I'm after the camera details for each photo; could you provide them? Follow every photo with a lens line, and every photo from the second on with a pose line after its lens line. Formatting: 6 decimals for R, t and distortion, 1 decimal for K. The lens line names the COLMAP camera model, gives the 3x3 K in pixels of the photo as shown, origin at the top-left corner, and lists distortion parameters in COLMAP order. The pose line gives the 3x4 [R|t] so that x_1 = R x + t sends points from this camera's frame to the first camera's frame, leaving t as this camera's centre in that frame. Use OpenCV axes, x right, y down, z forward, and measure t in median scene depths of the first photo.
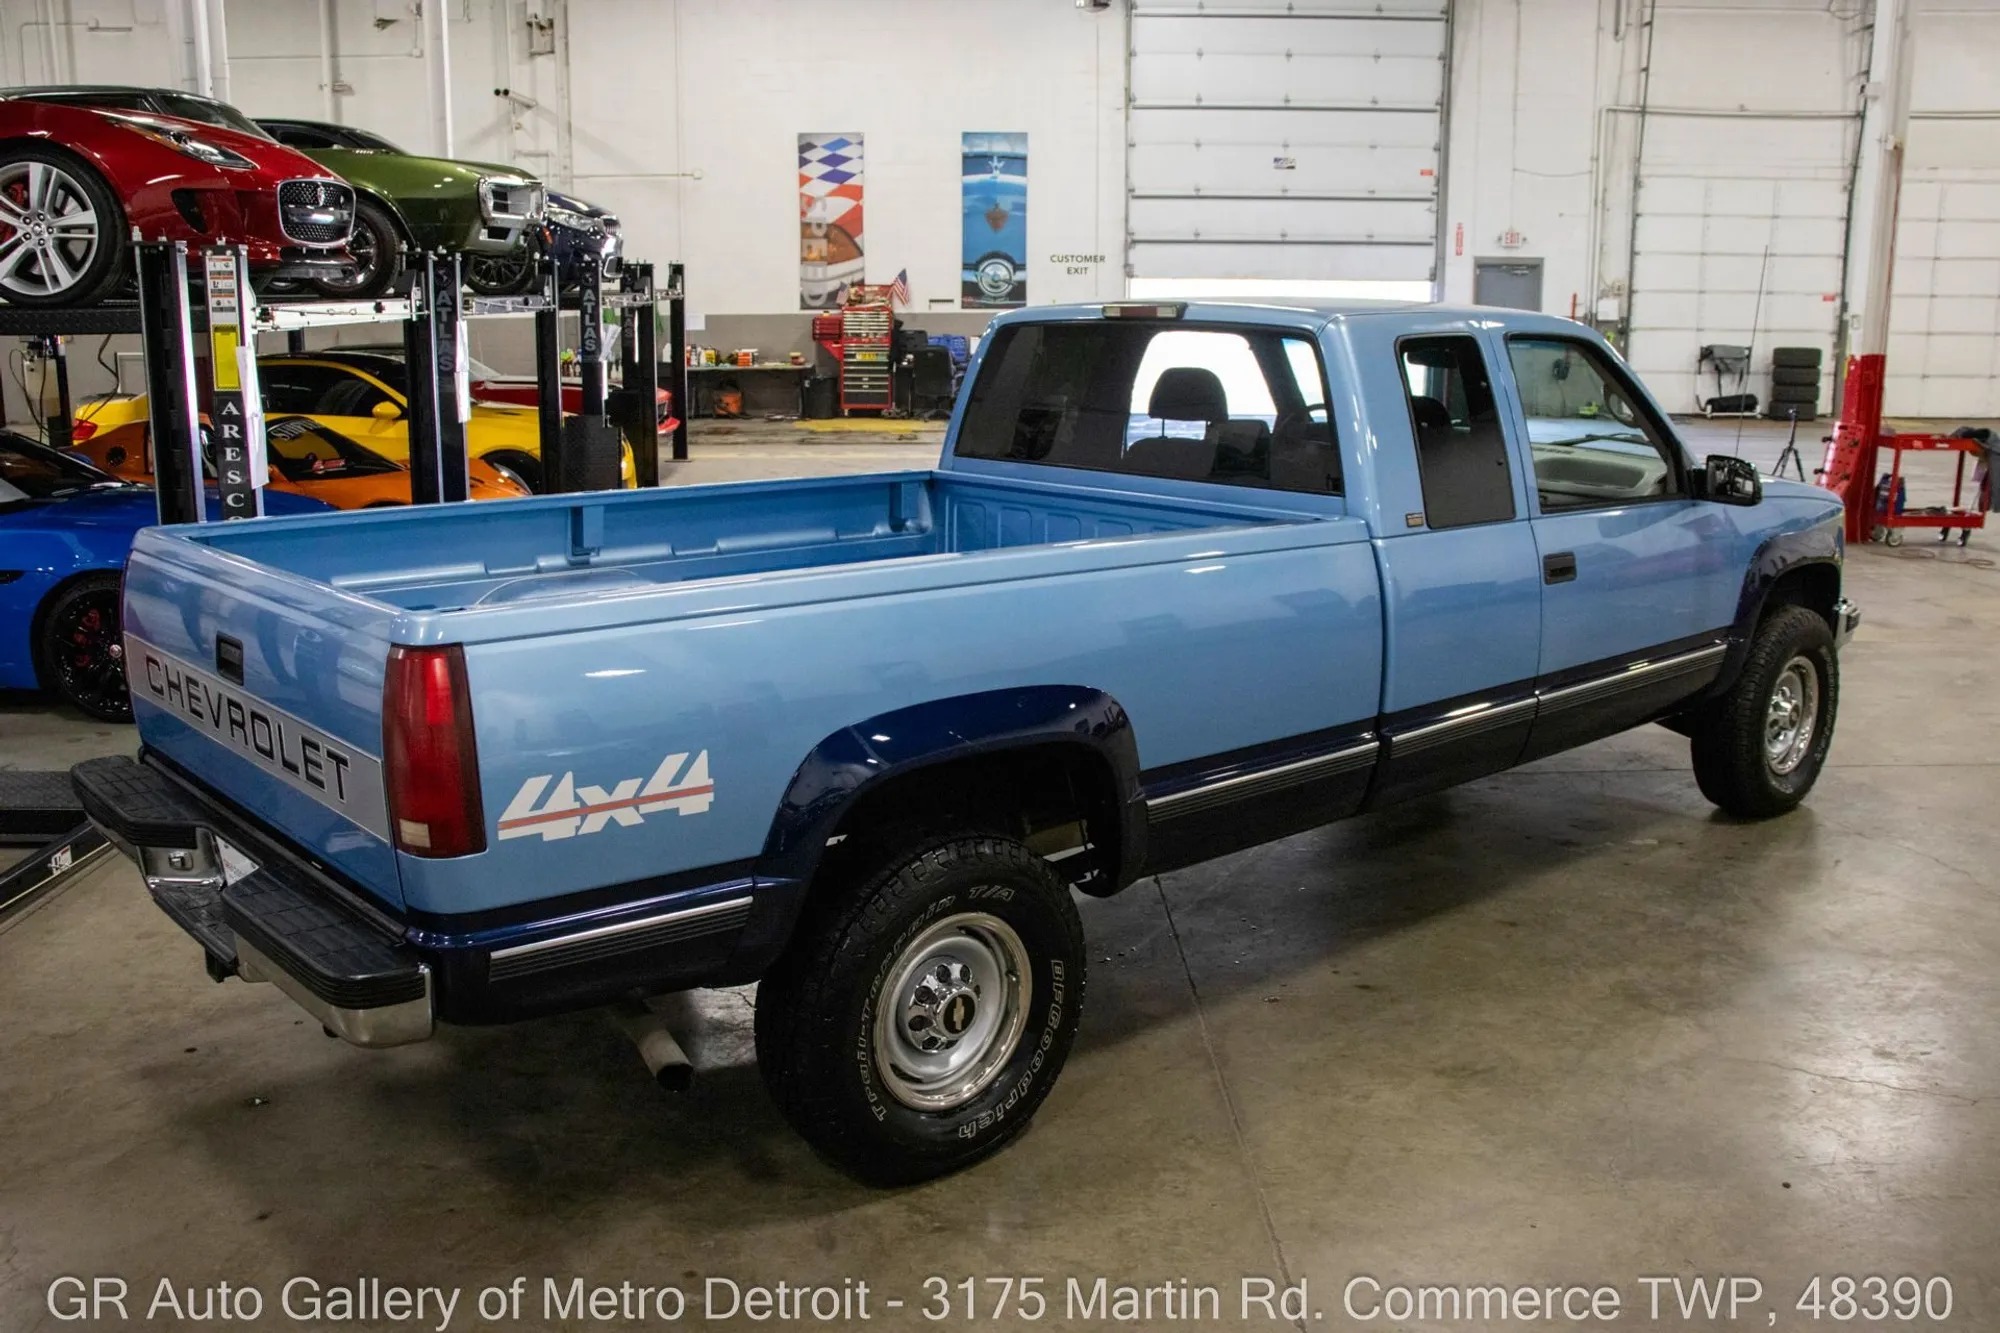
lens RADIAL K [[1754.8, 0, 1003.1], [0, 1754.8, 649.7], [0, 0, 1]] dist [-0.146945, 0.147479]
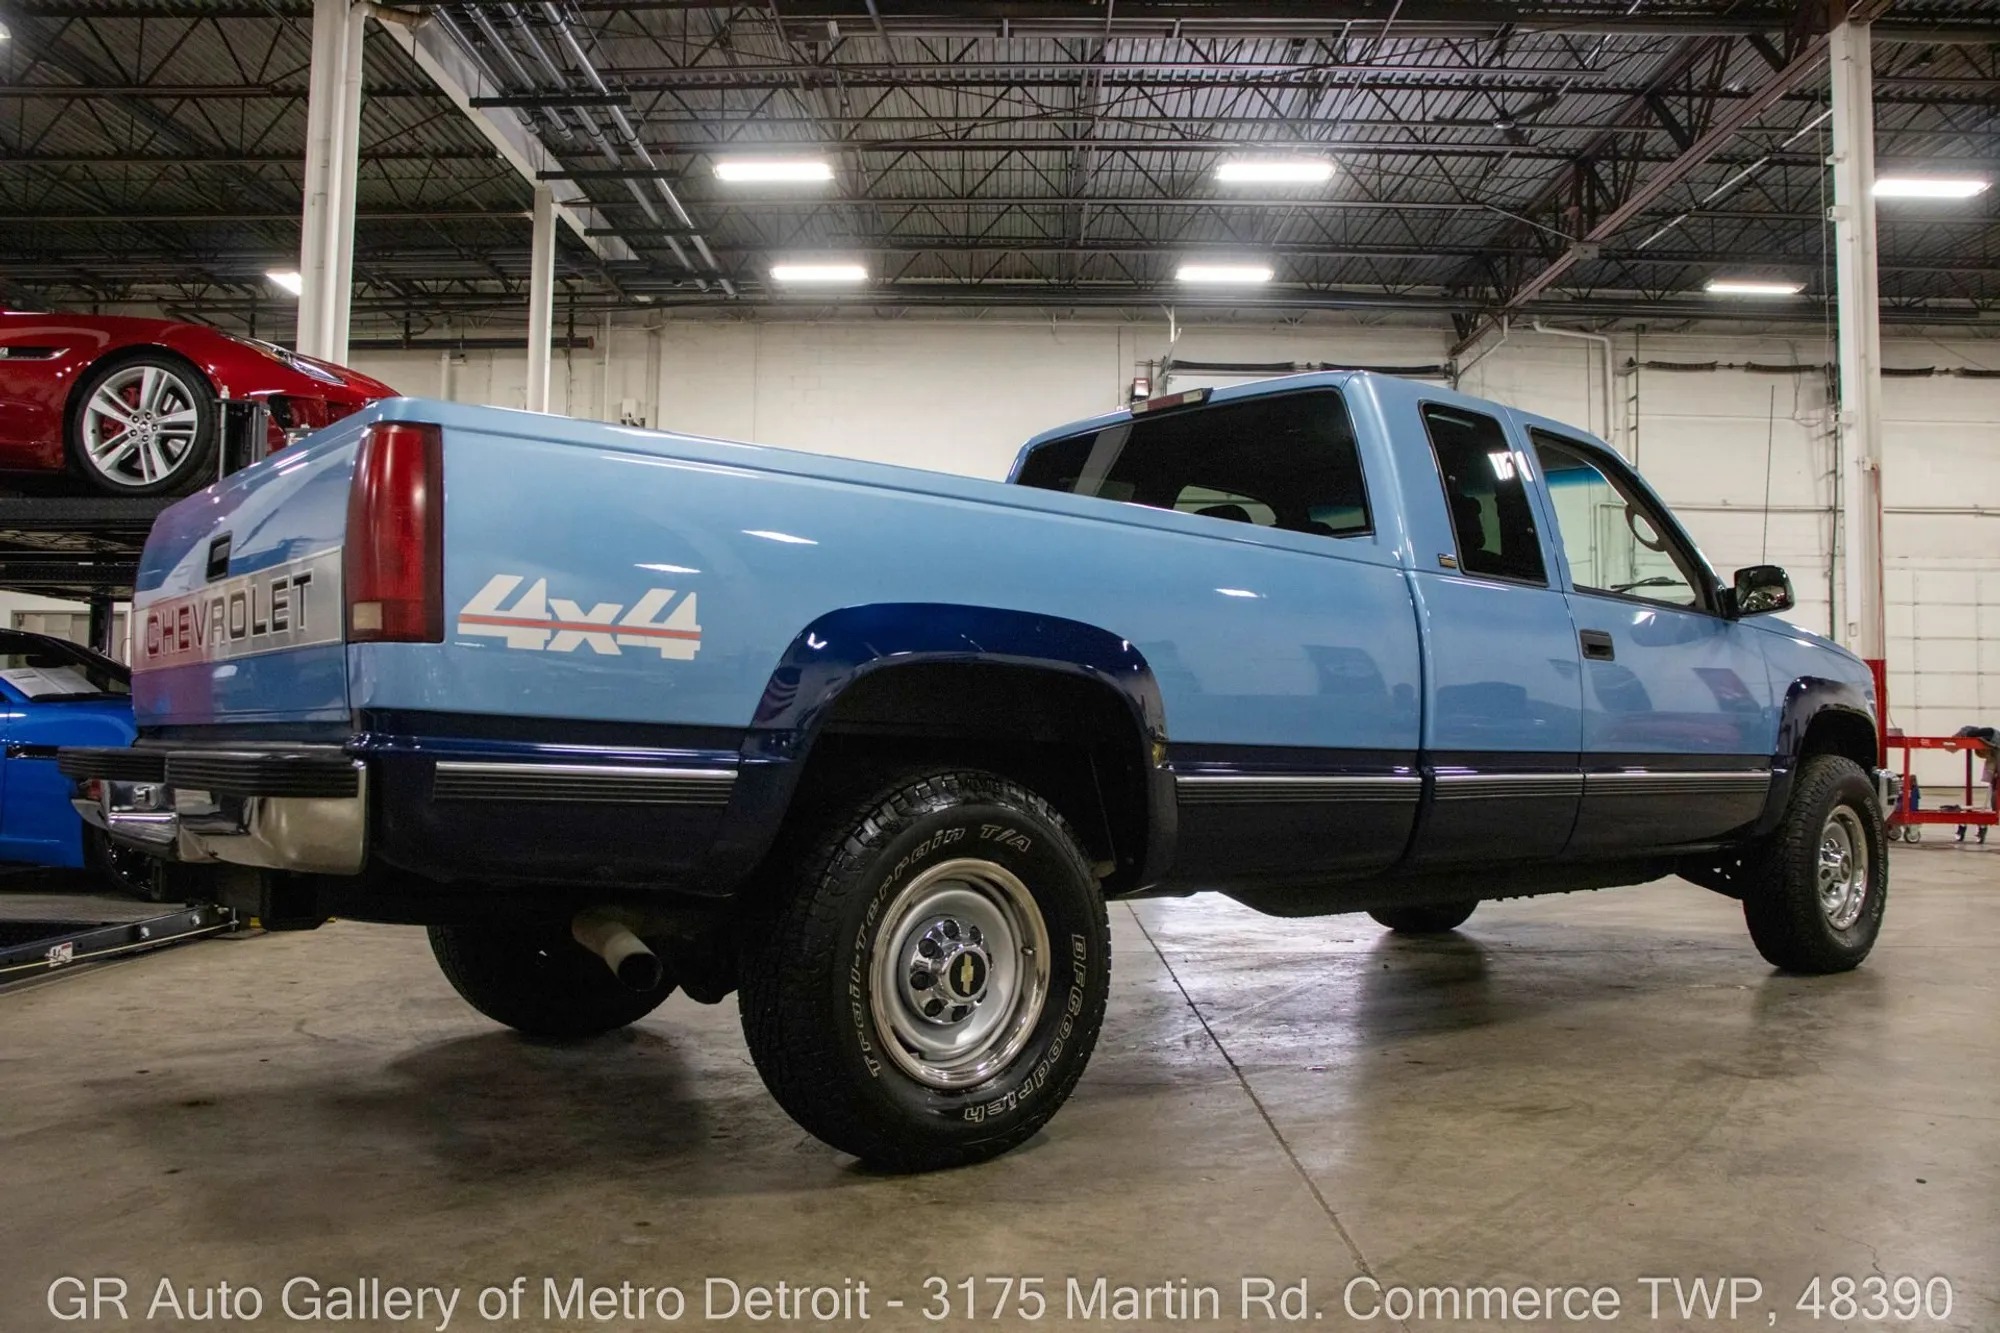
lens RADIAL K [[1638.8, 0, 1000.0], [0, 1638.8, 666.5], [0, 0, 1]] dist [-0.165531, 0.140639]
pose [[0.999466, 0.008294, -0.031620, 0.011085], [-0.015826, 0.969135, -0.246020, 0.175697], [0.028604, 0.246389, 0.968749, 0.101886]]
